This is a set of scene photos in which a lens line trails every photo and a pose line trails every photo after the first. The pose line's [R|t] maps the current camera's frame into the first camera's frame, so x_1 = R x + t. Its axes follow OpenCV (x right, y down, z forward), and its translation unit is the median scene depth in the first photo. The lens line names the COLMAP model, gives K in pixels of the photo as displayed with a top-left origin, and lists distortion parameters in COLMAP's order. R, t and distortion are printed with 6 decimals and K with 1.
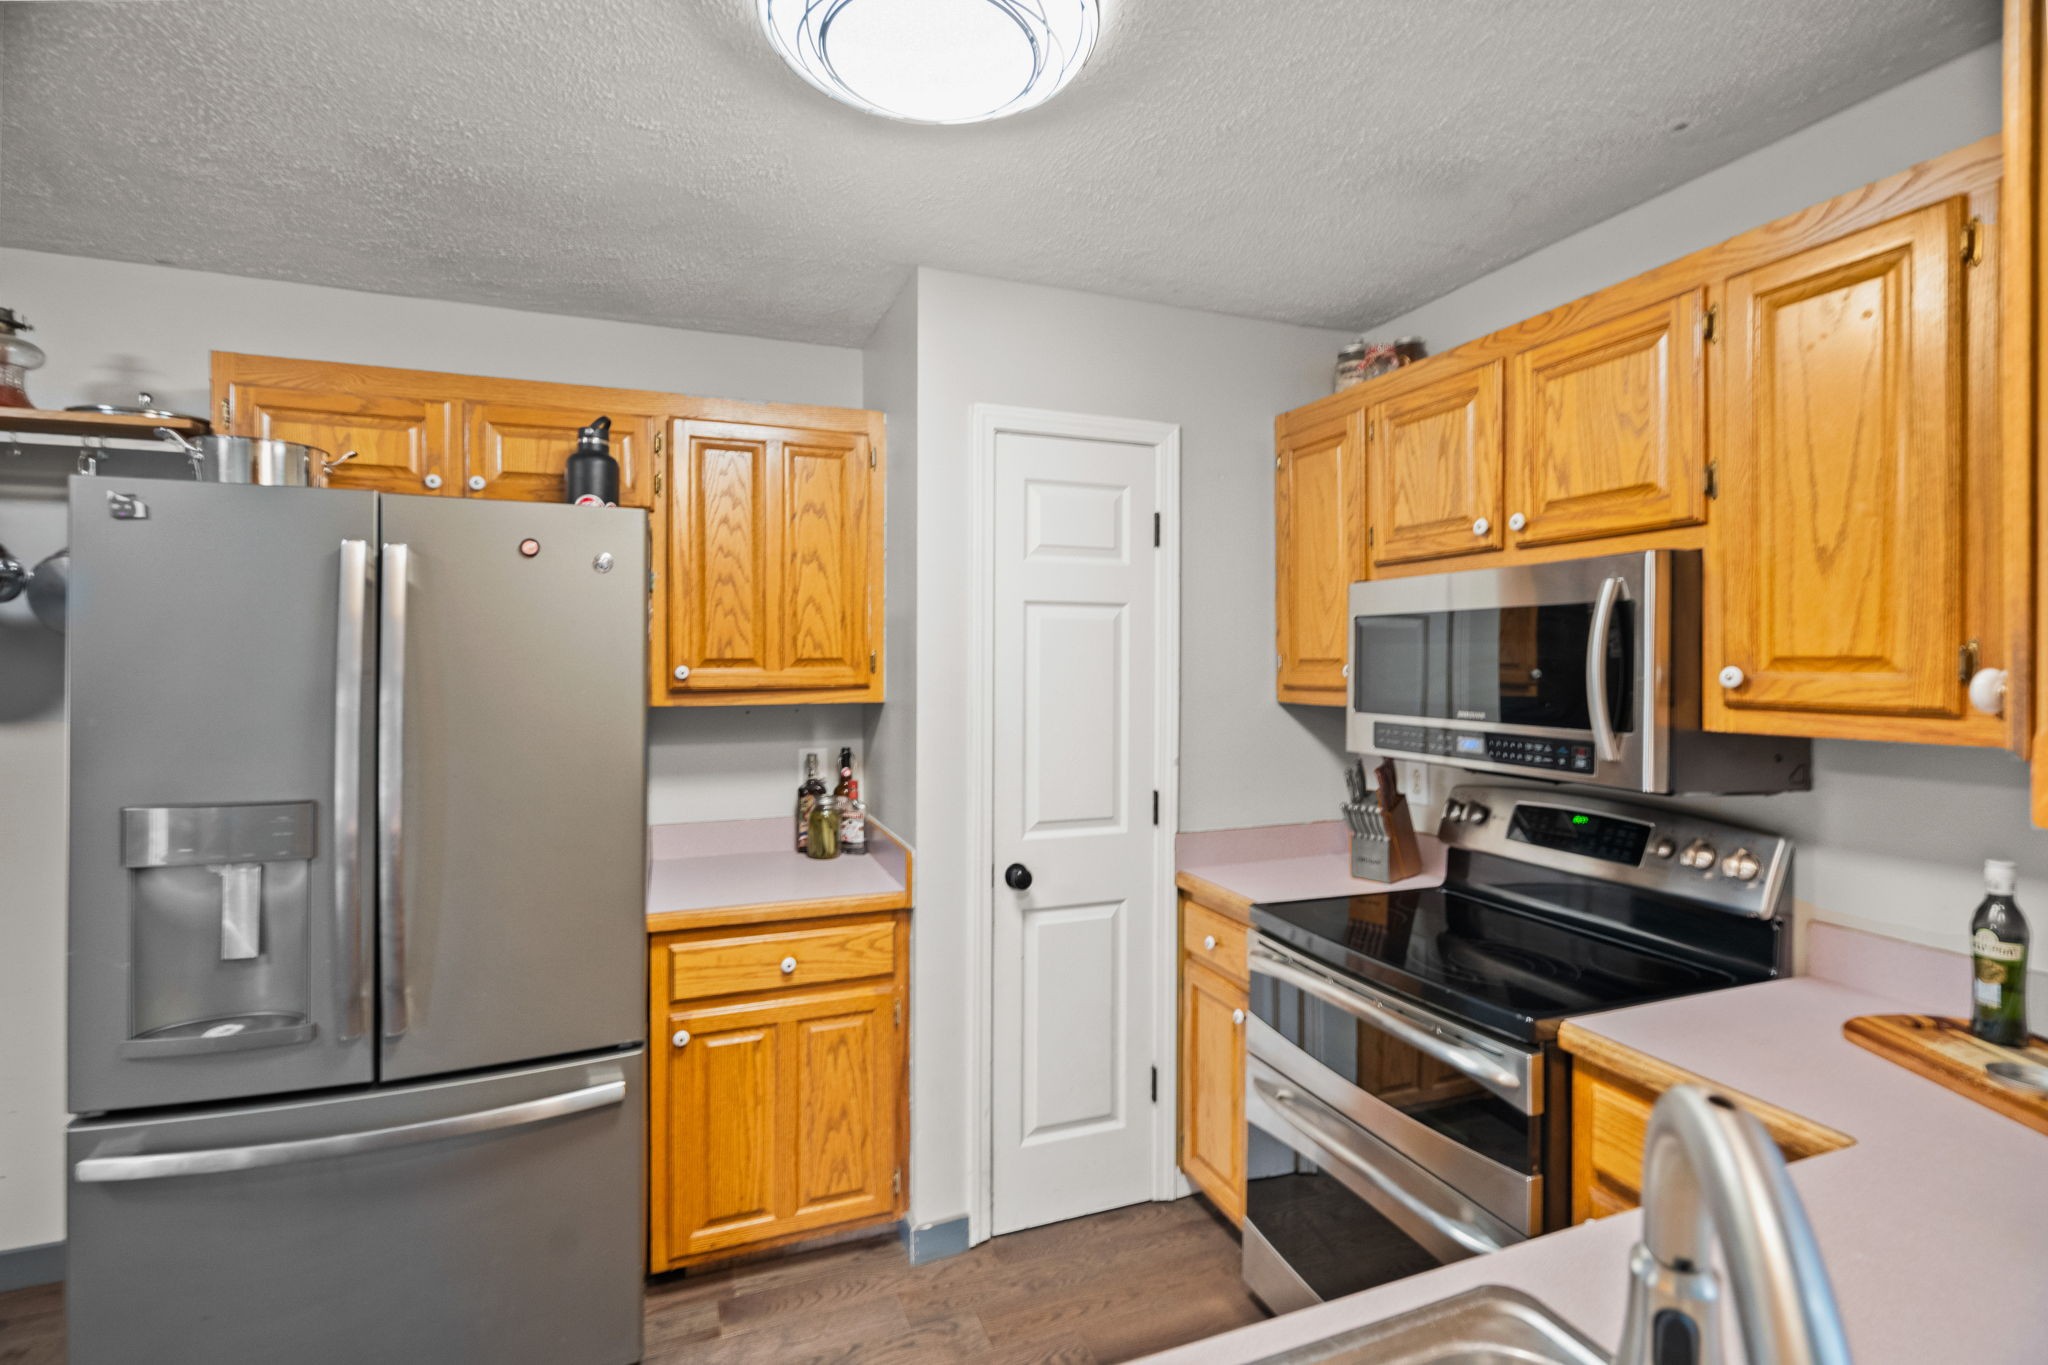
lens RADIAL K [[934.8, 0, 1040.4], [0, 934.8, 660.5], [0, 0, 1]] dist [0.001580, -0.000767]
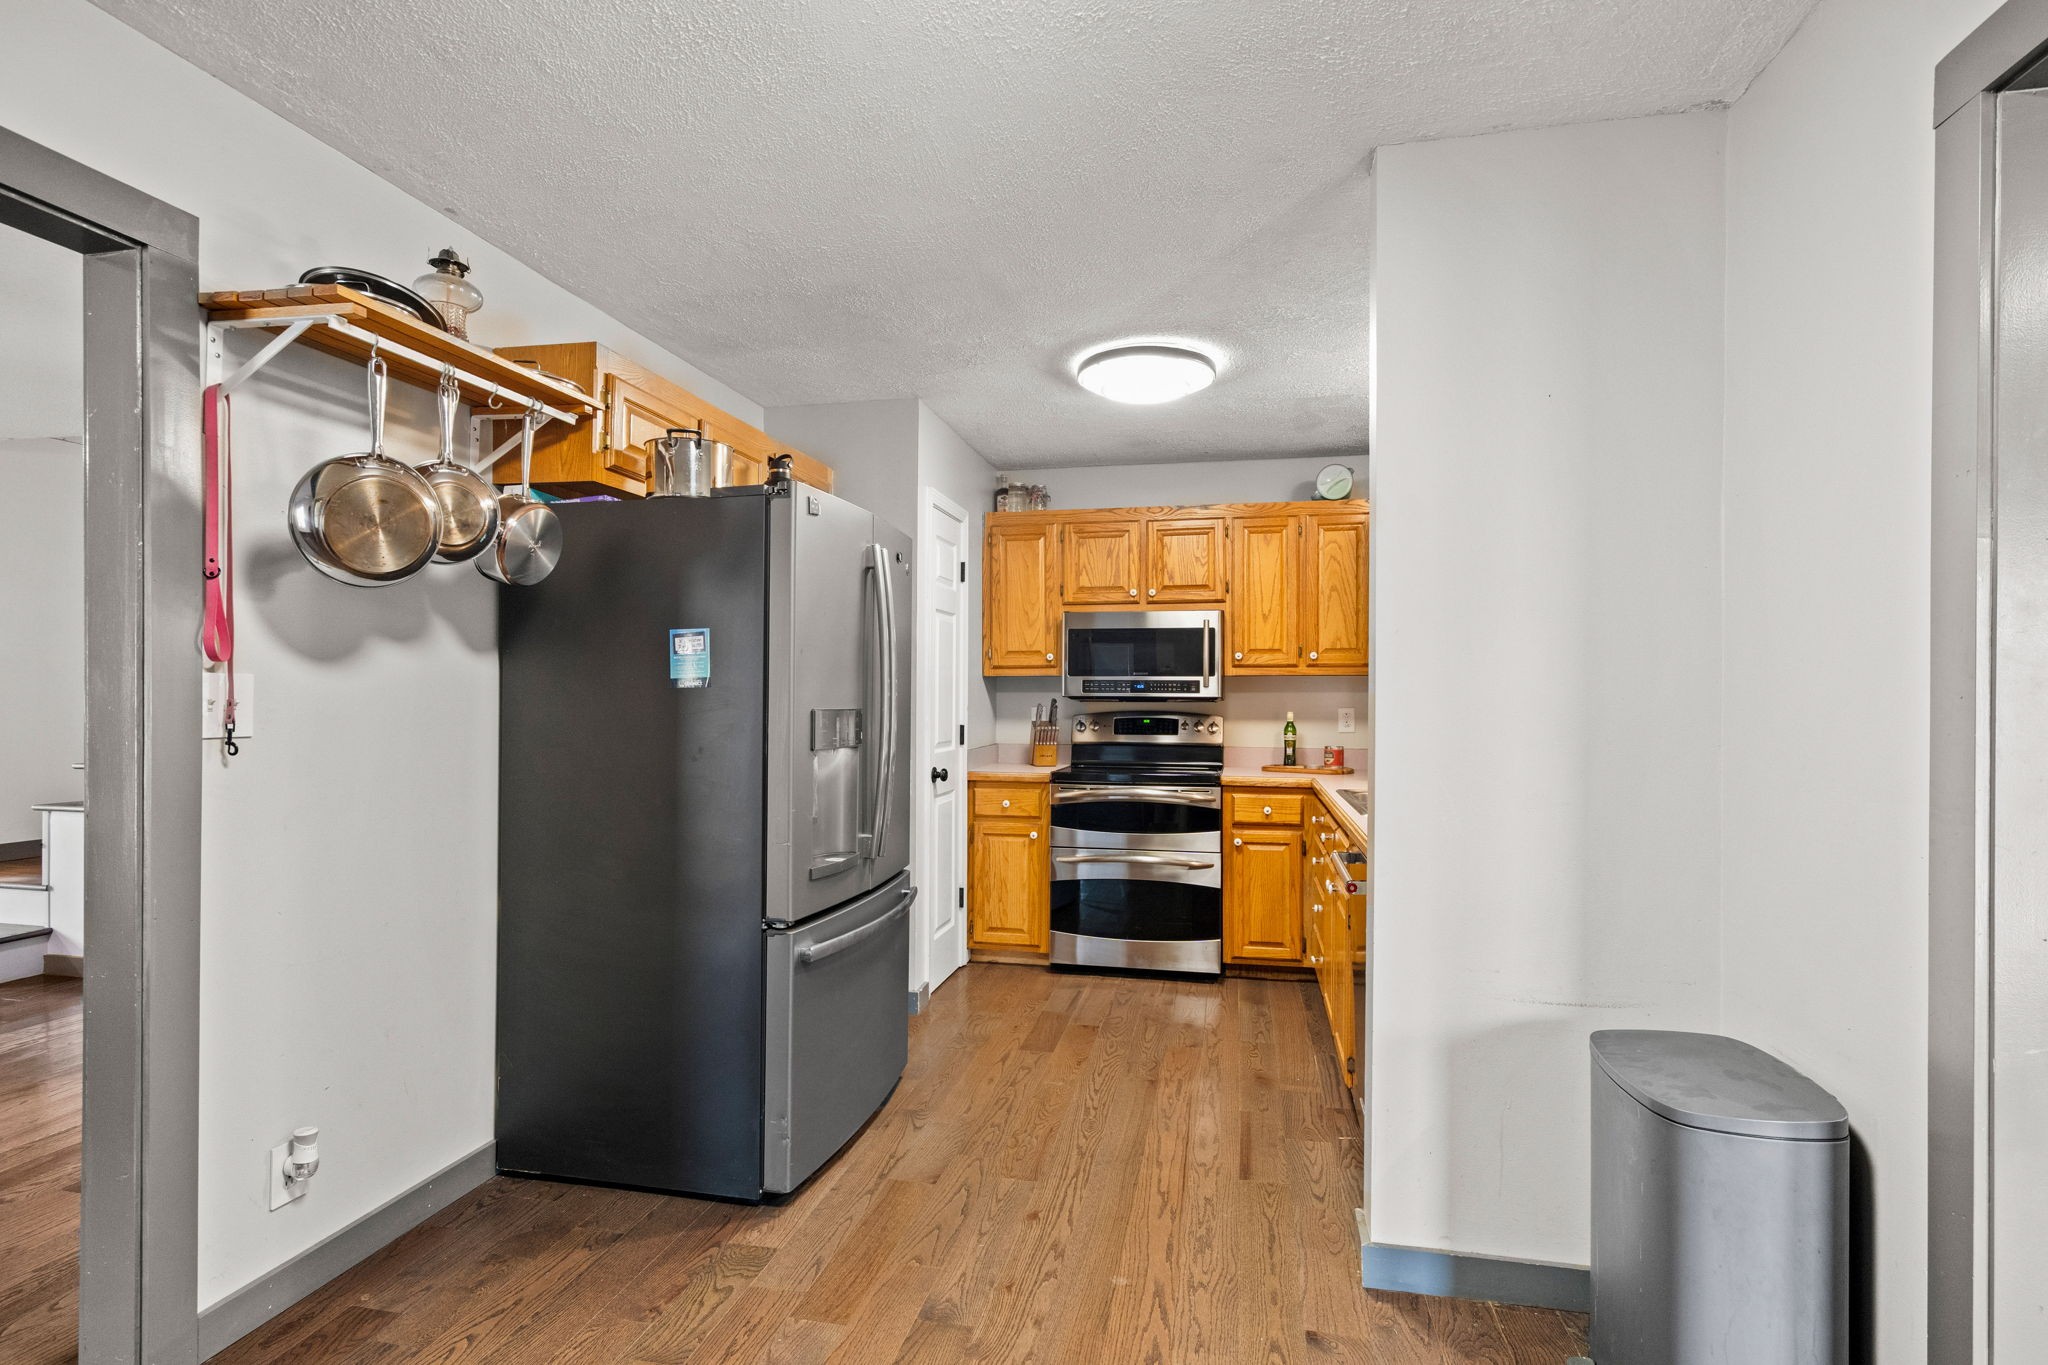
lens RADIAL K [[934.8, 0, 1057.1], [0, 934.8, 690.8], [0, 0, 1]] dist [0.001580, -0.000767]
pose [[0.552169, 0.000014, 0.833732, -1.654182], [-0.001880, 0.999997, 0.001229, 0.102201], [-0.833730, -0.002245, 0.552168, -0.114010]]
